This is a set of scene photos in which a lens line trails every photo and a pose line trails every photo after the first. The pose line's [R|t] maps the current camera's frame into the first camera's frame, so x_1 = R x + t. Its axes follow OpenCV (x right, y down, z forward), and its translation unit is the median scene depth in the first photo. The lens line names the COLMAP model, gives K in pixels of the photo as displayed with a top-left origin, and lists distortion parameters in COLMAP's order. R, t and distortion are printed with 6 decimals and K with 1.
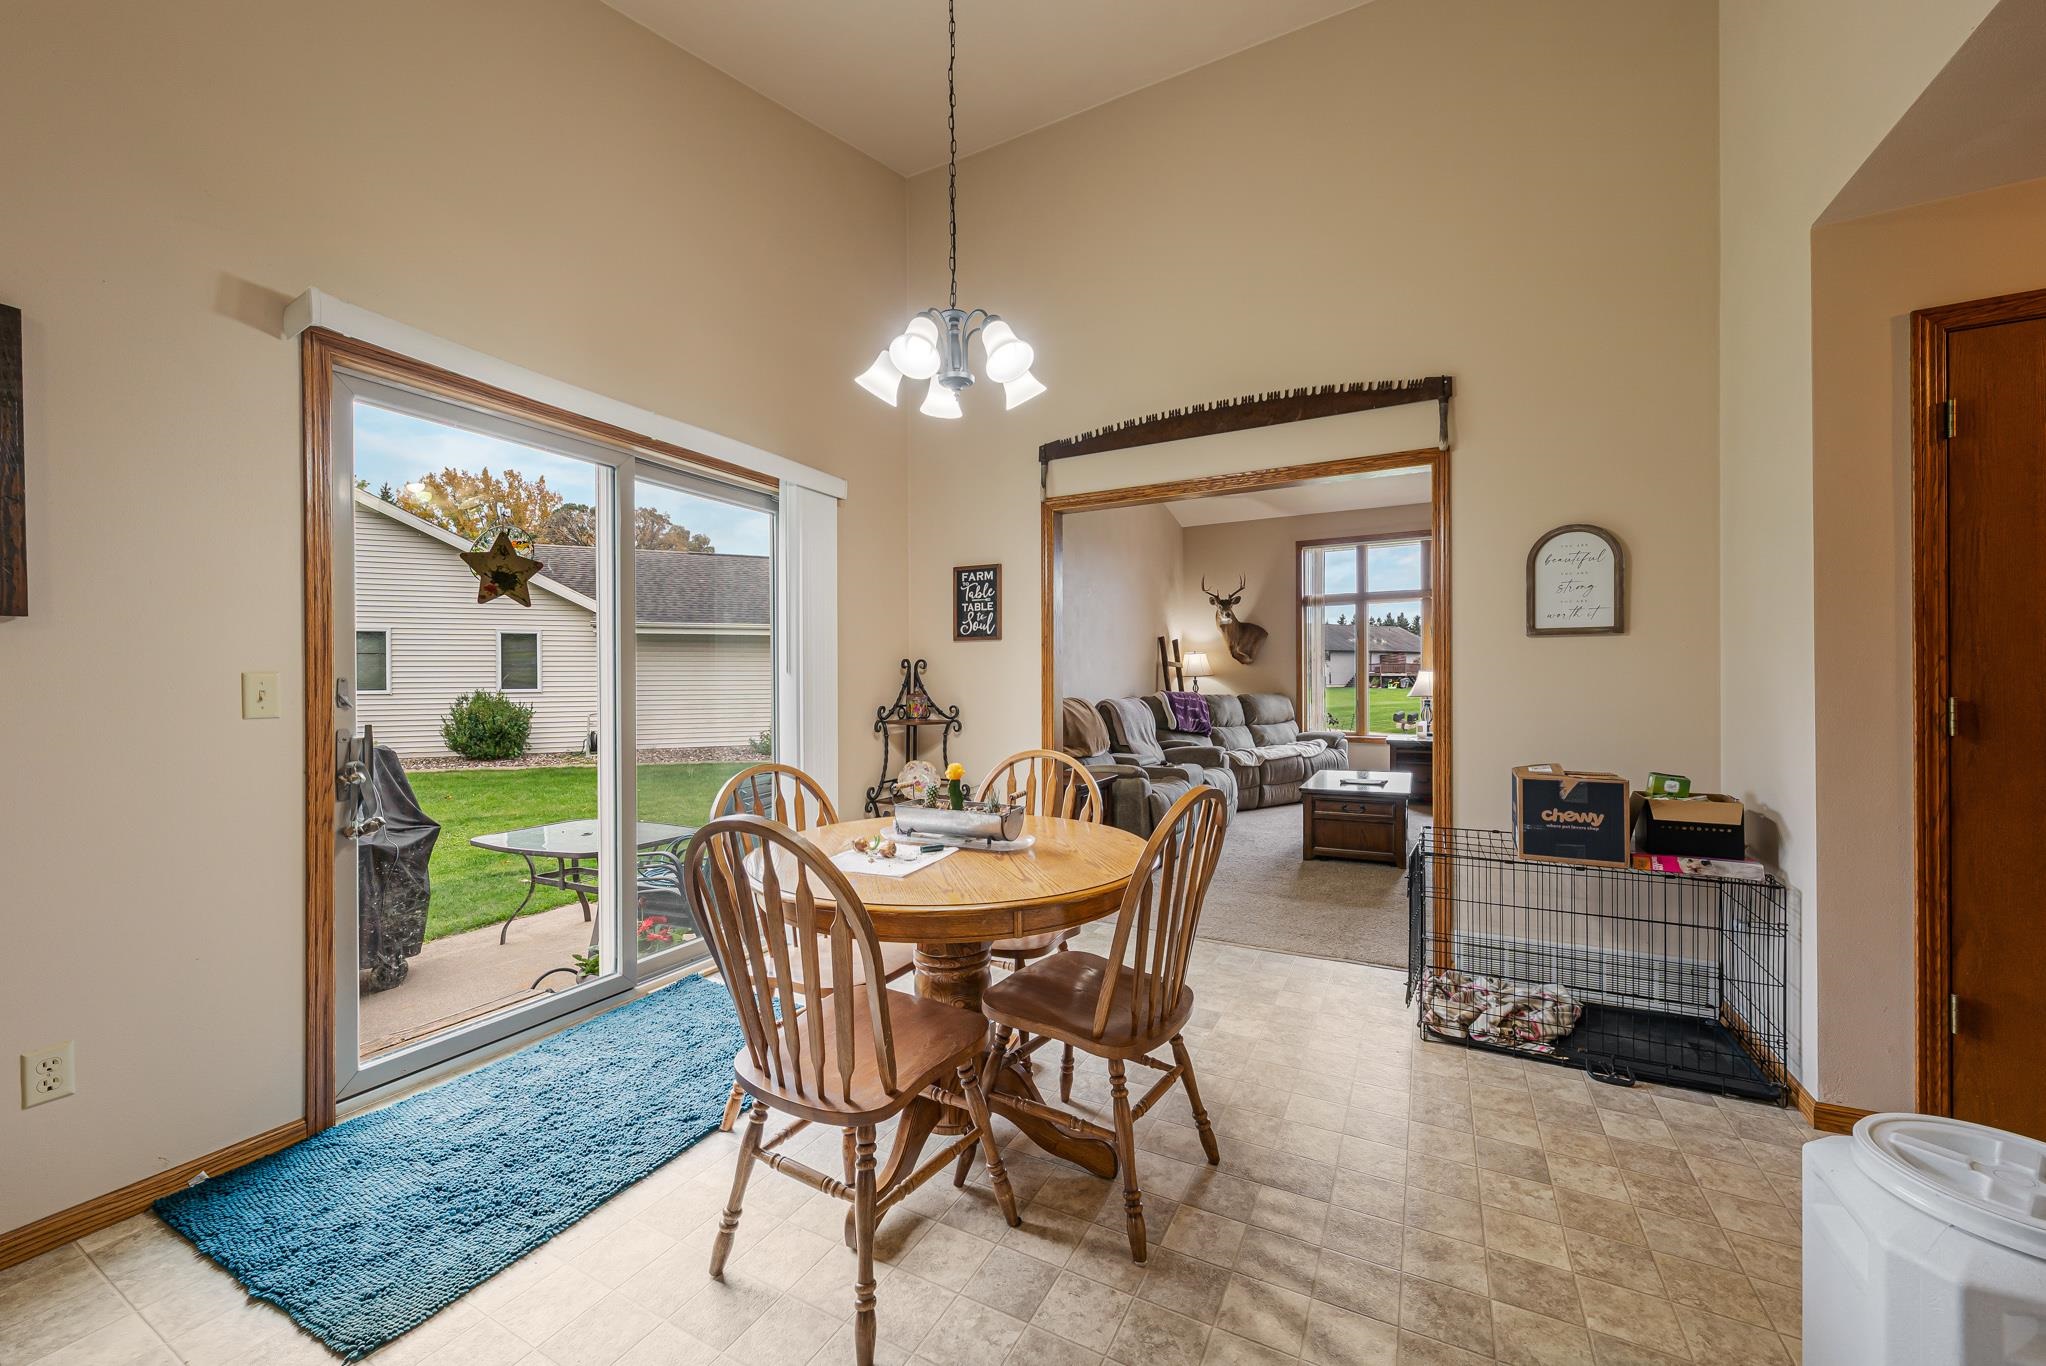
lens RADIAL K [[765.9, 0, 1022.1], [0, 765.9, 688.6], [0, 0, 1]] dist [-0.001464, -0.000137]
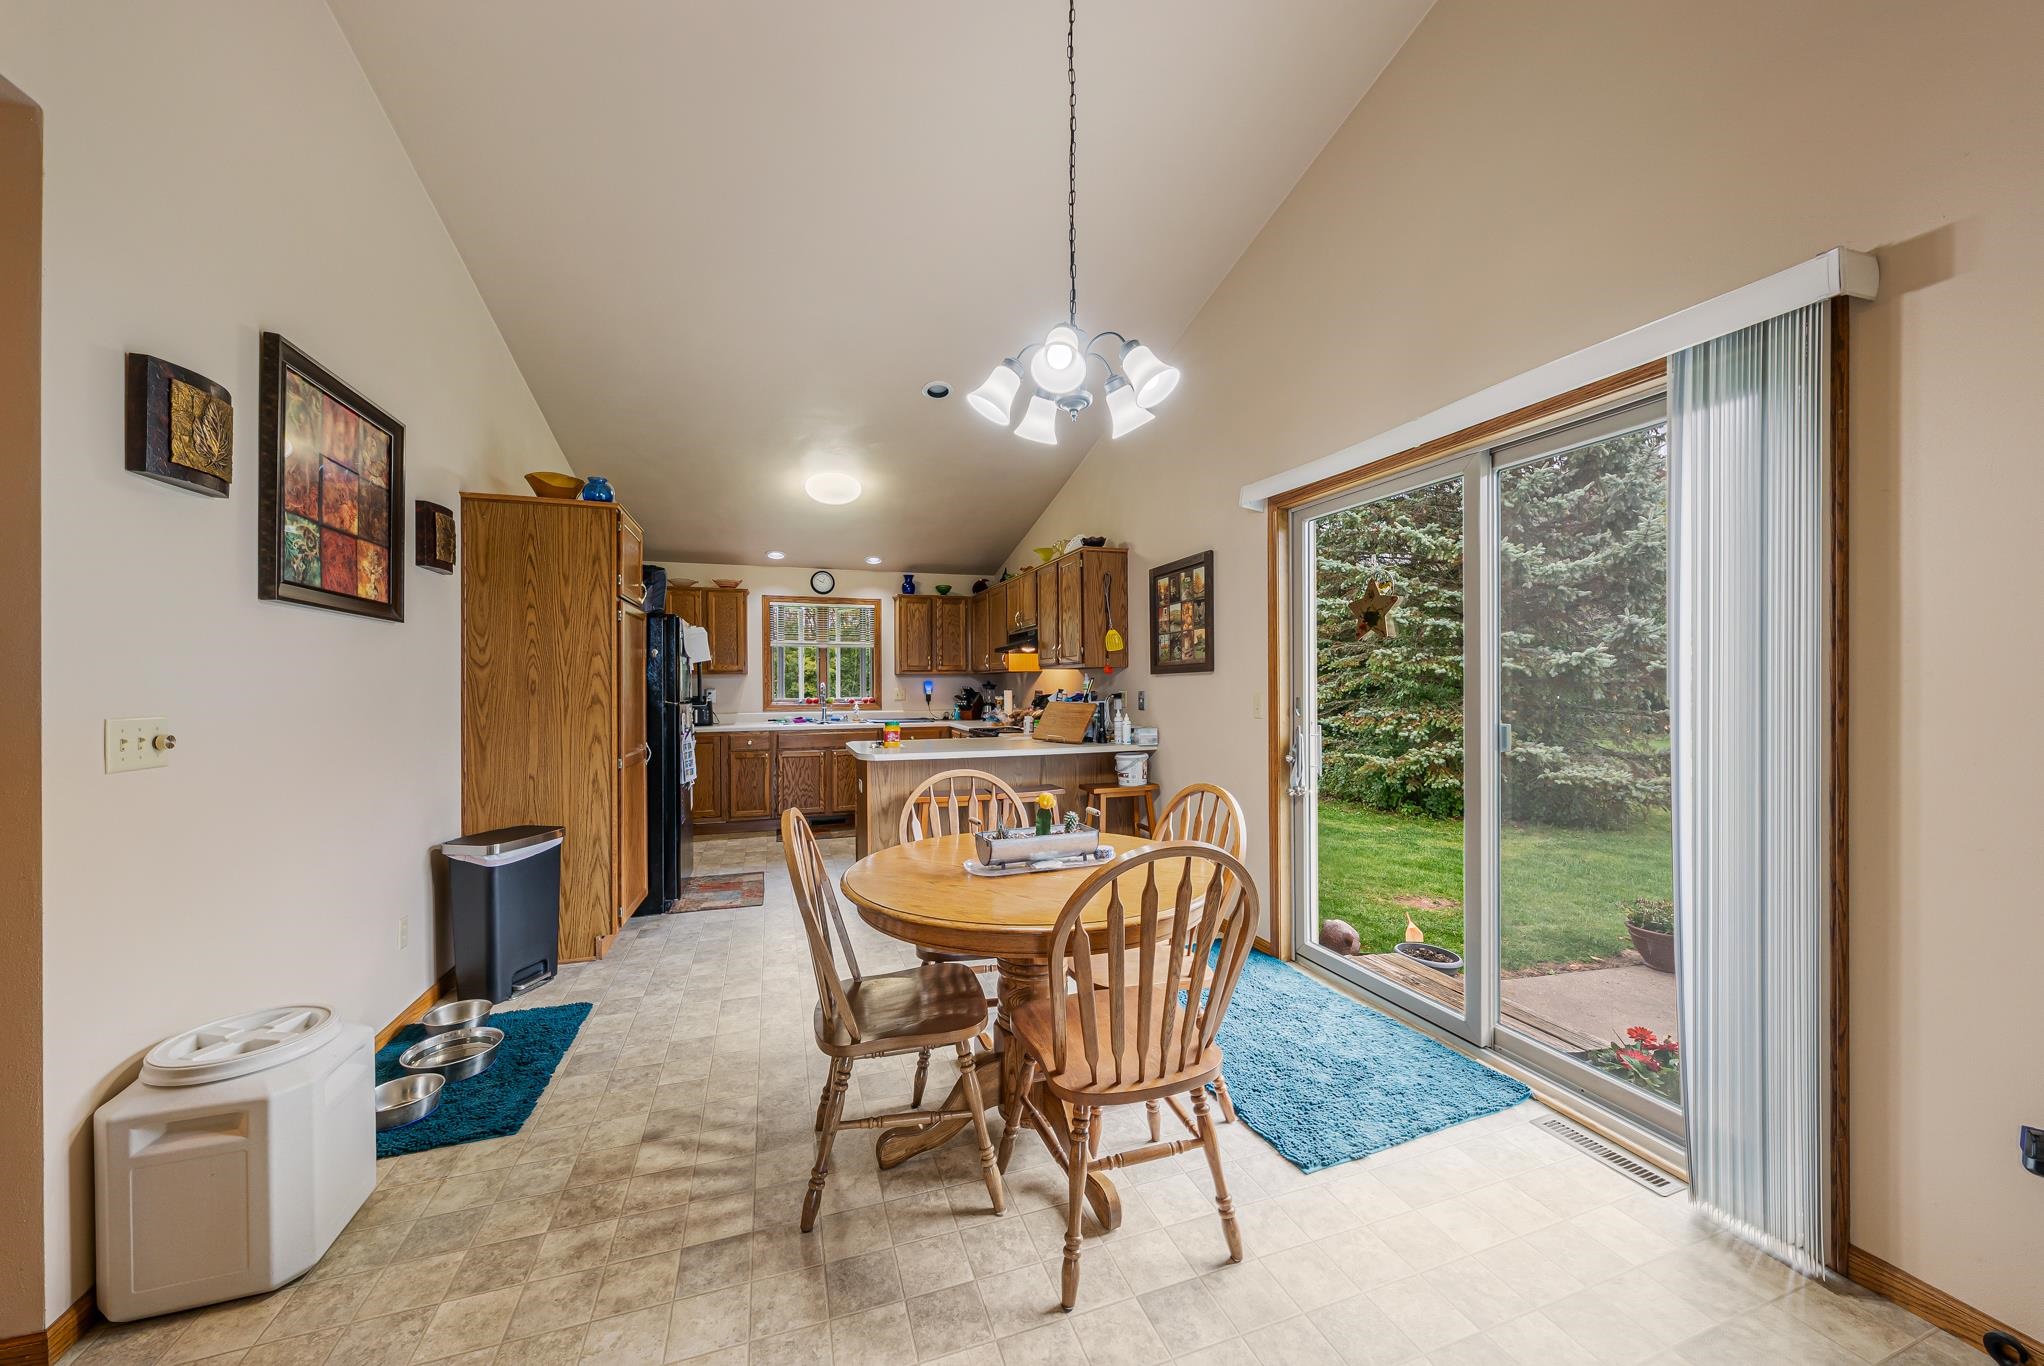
lens RADIAL K [[729.8, 0, 1022.0], [0, 729.8, 683.0], [0, 0, 1]] dist [0.000582, -0.000100]
pose [[-0.684776, 0.006640, -0.728724, 0.328988], [0.001311, 0.999968, 0.007879, -0.029102], [0.728753, 0.004440, -0.684763, 0.824962]]
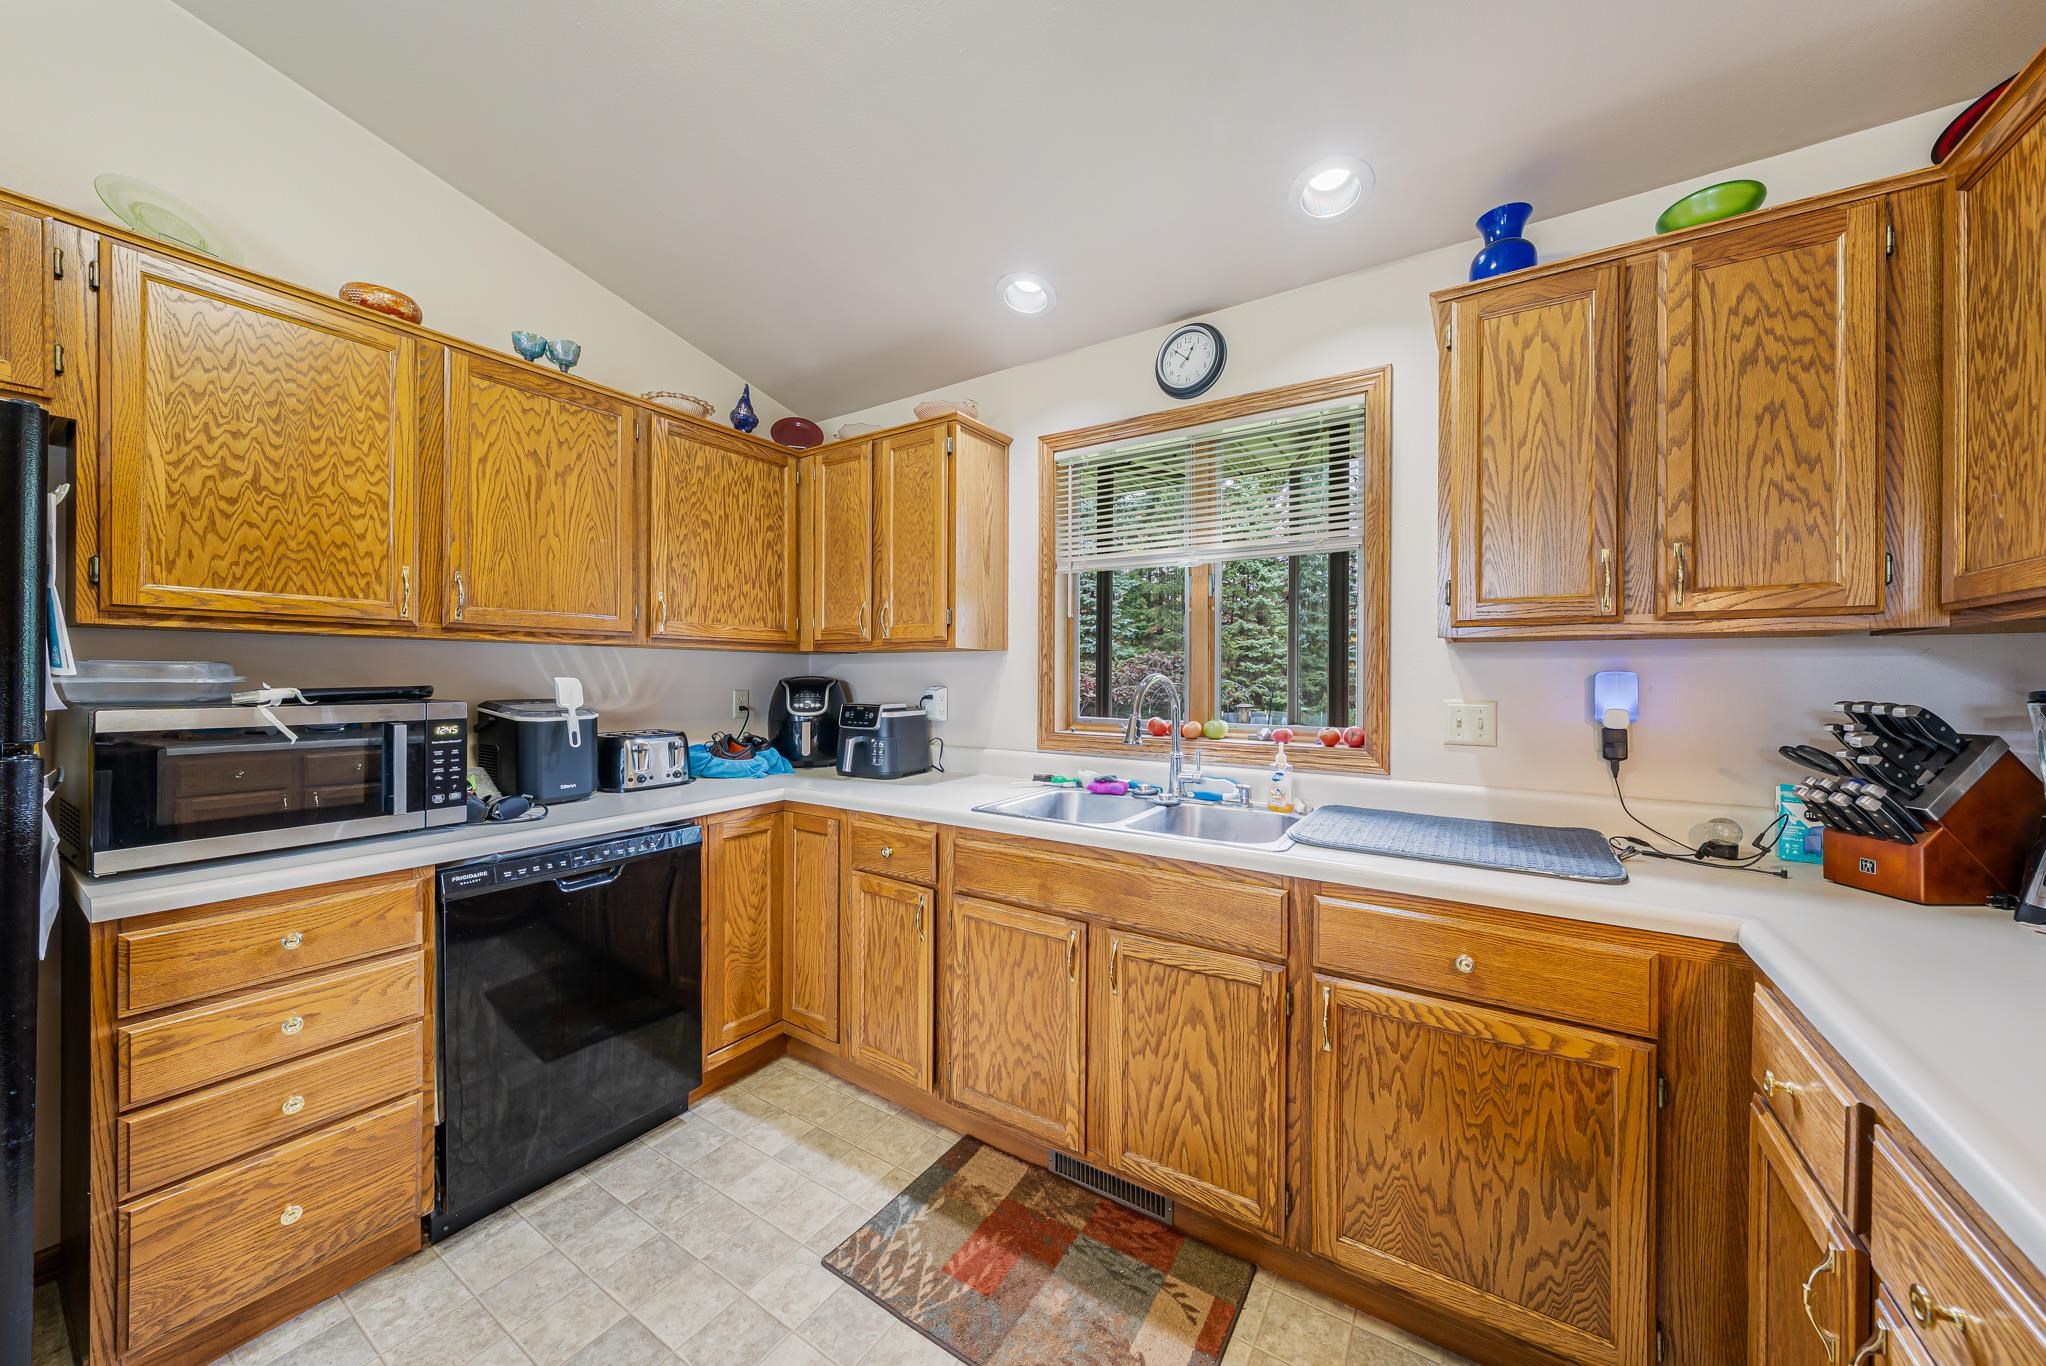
lens RADIAL K [[718.3, 0, 1025.9], [0, 718.3, 677.2], [0, 0, 1]] dist [-0.000824, -0.000206]
pose [[-0.996584, -0.002832, 0.082541, -0.513916], [-0.002090, 0.999957, 0.009072, -0.019011], [-0.082563, 0.008868, -0.996546, -0.131492]]
